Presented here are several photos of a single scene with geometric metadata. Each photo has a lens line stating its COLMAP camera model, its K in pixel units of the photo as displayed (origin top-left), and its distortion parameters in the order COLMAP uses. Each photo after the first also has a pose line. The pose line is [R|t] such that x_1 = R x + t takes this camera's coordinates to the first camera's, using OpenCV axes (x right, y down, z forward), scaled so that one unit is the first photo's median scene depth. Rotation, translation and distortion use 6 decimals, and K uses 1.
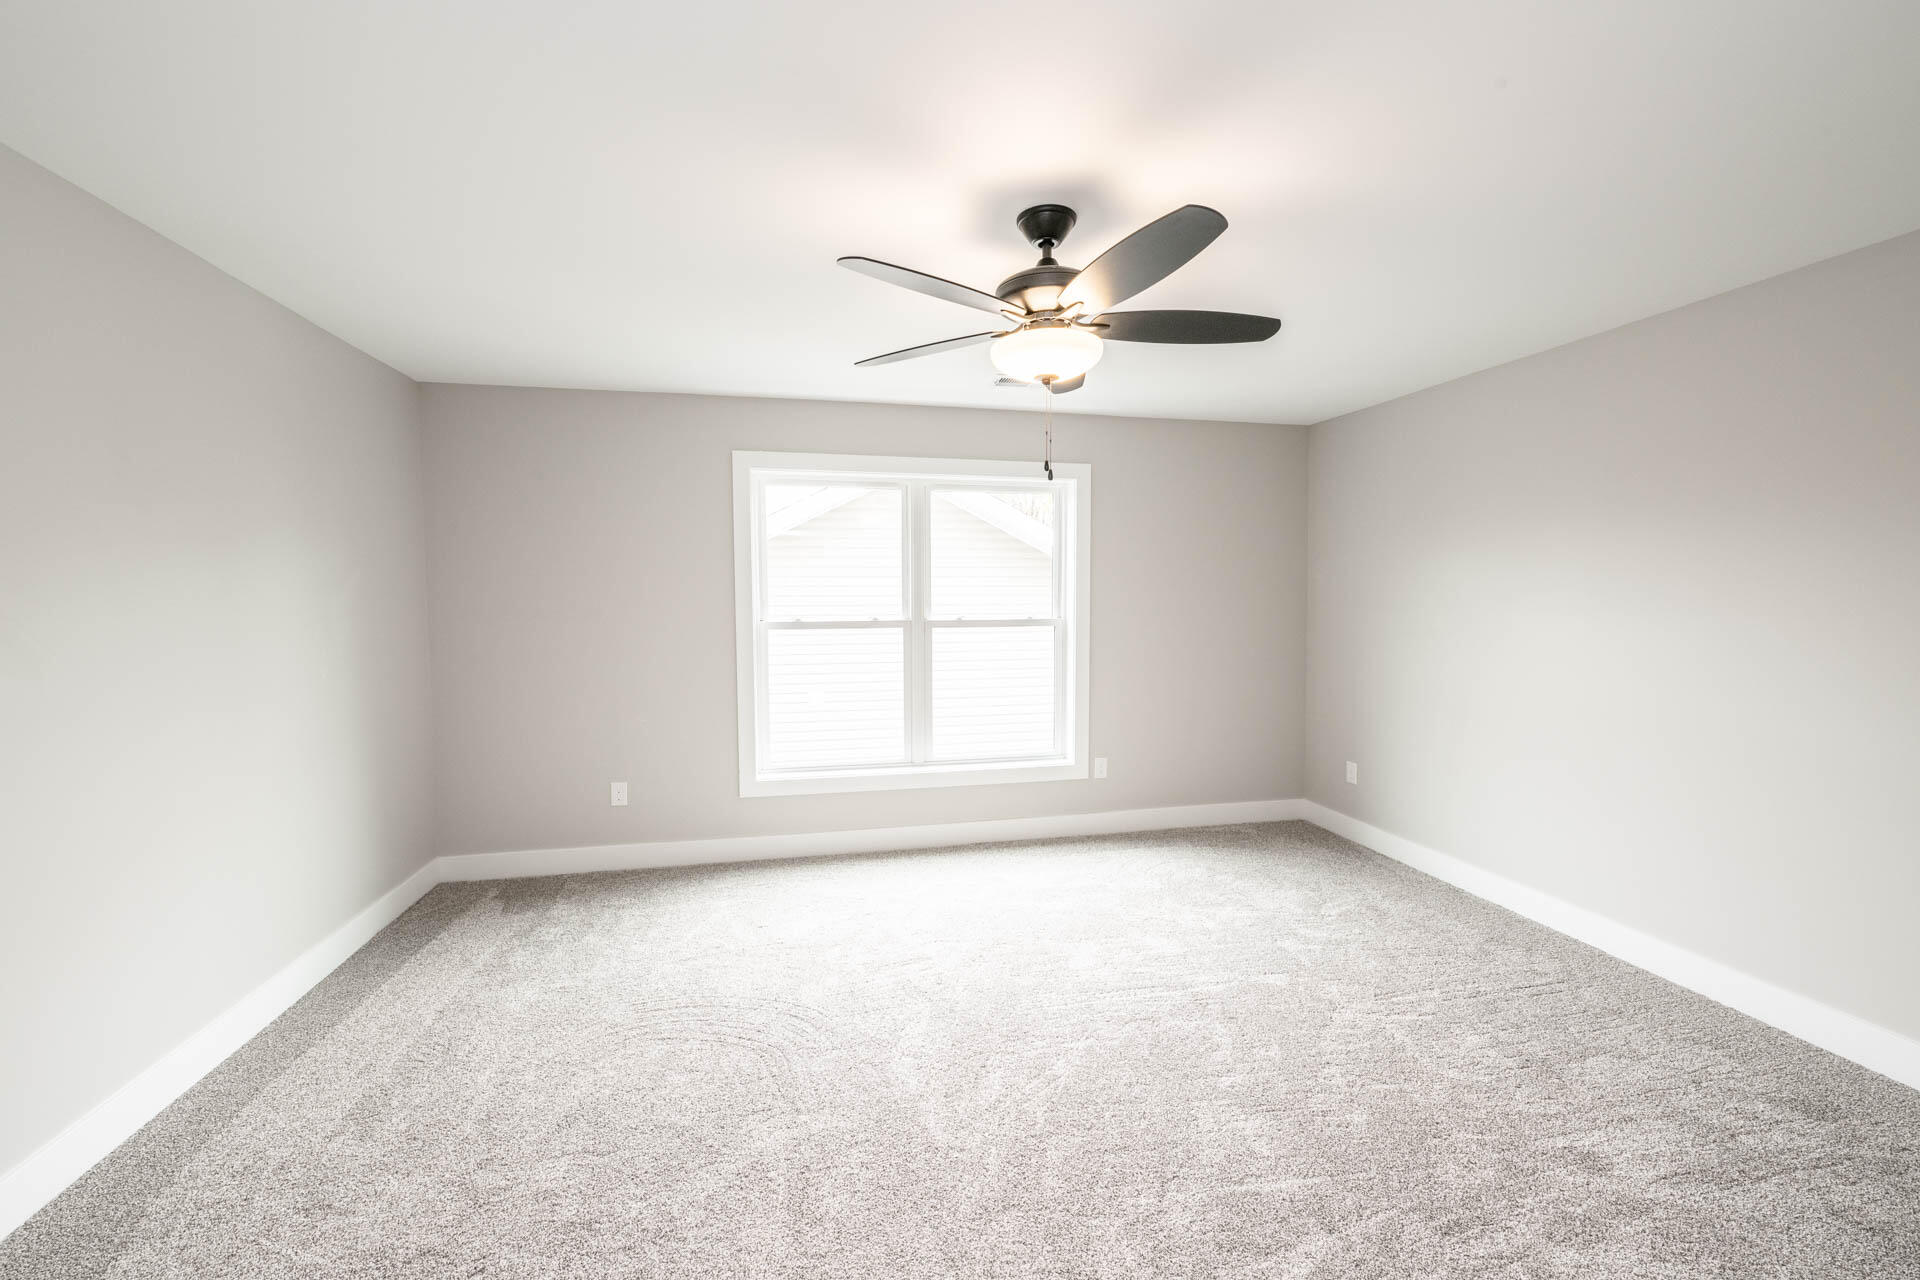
lens RADIAL K [[751.0, 0, 954.5], [0, 751.0, 639.1], [0, 0, 1]] dist [-0.003935, -0.000790]
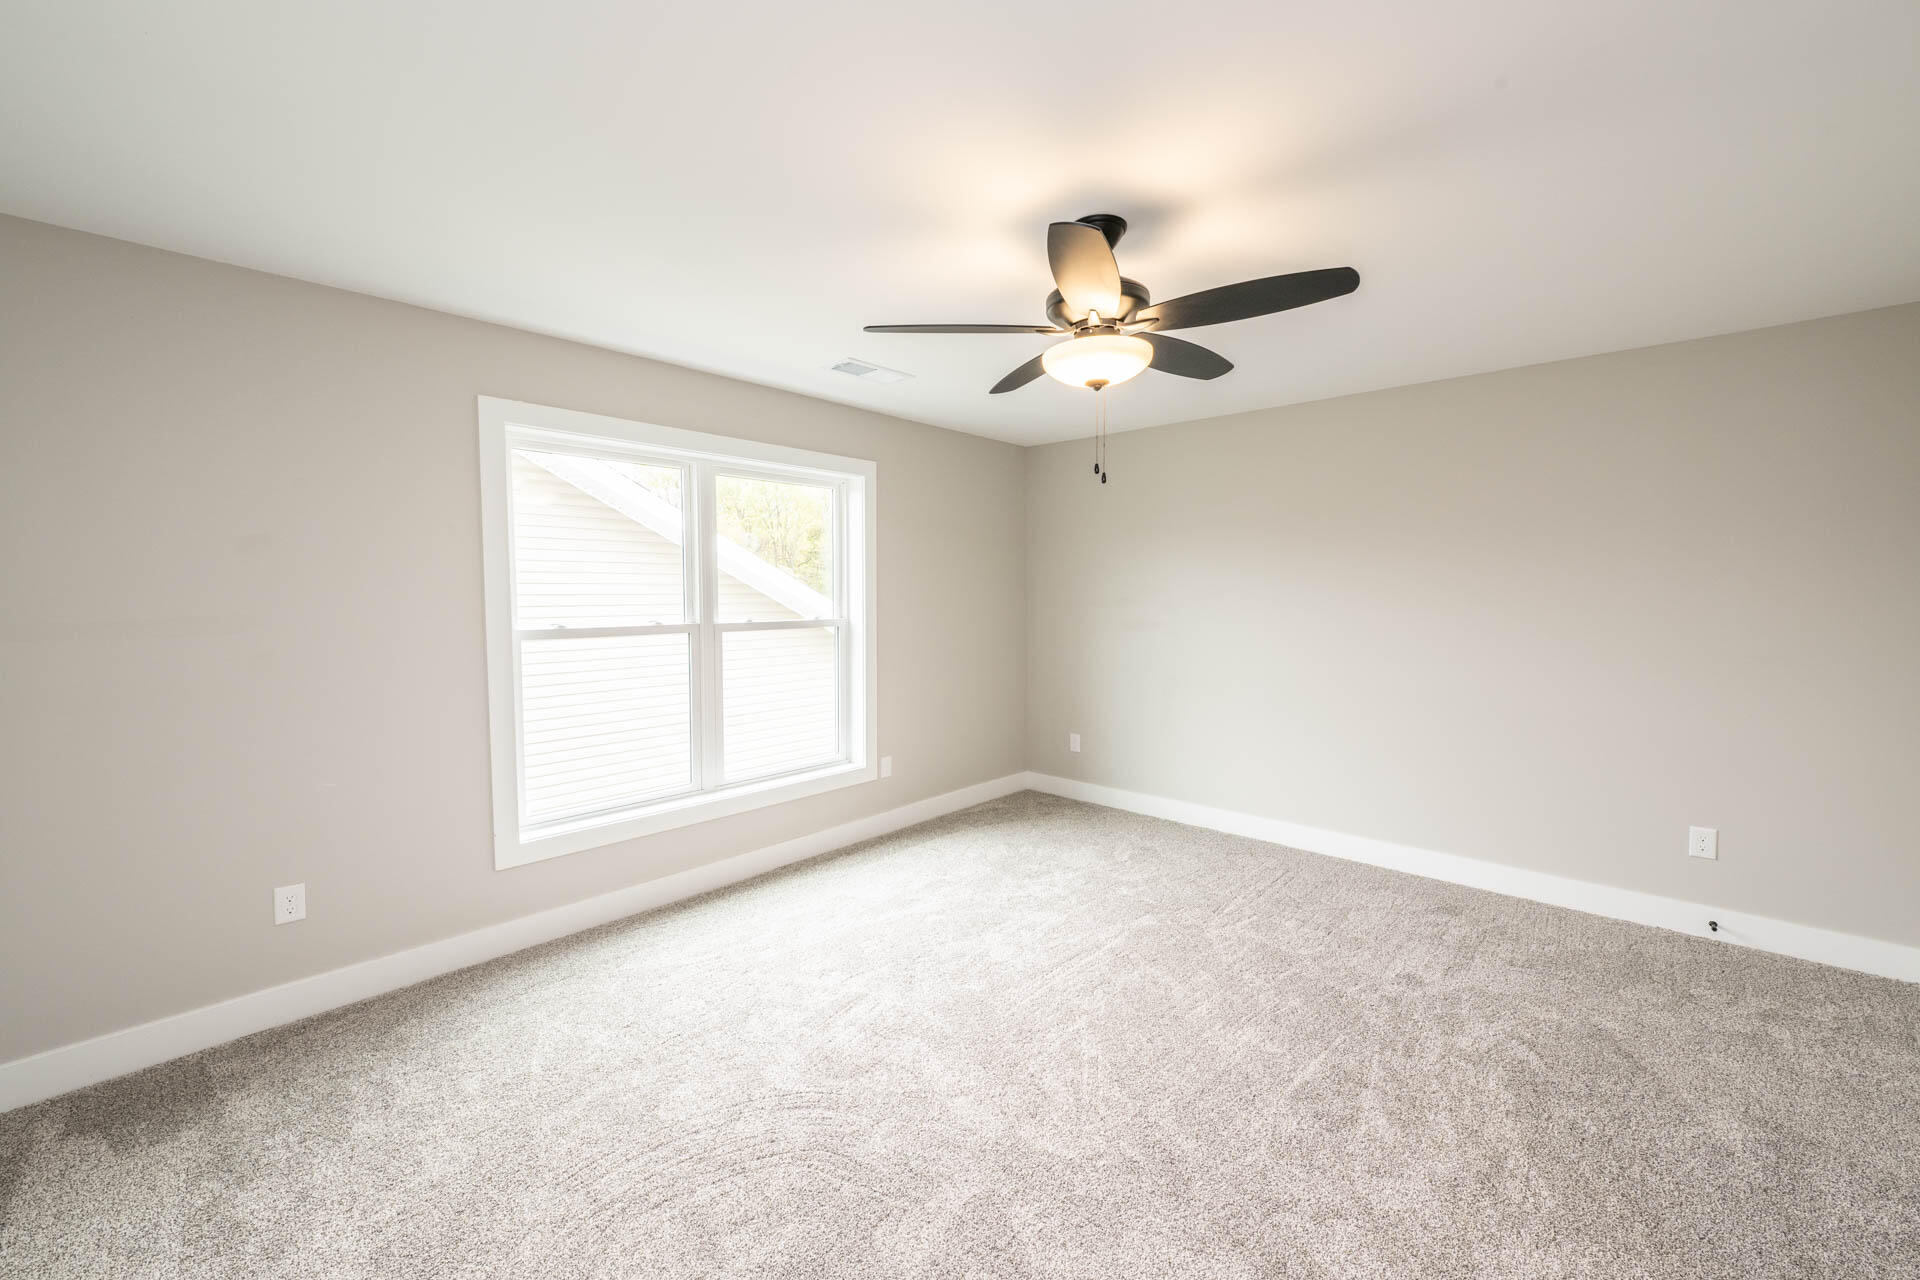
lens RADIAL K [[751.0, 0, 955.8], [0, 751.0, 638.4], [0, 0, 1]] dist [-0.003935, -0.000790]
pose [[0.820105, -0.035218, 0.571129, -0.326566], [0.035382, 0.999315, 0.010816, -0.007647], [-0.571119, 0.011338, 0.820789, 0.139128]]
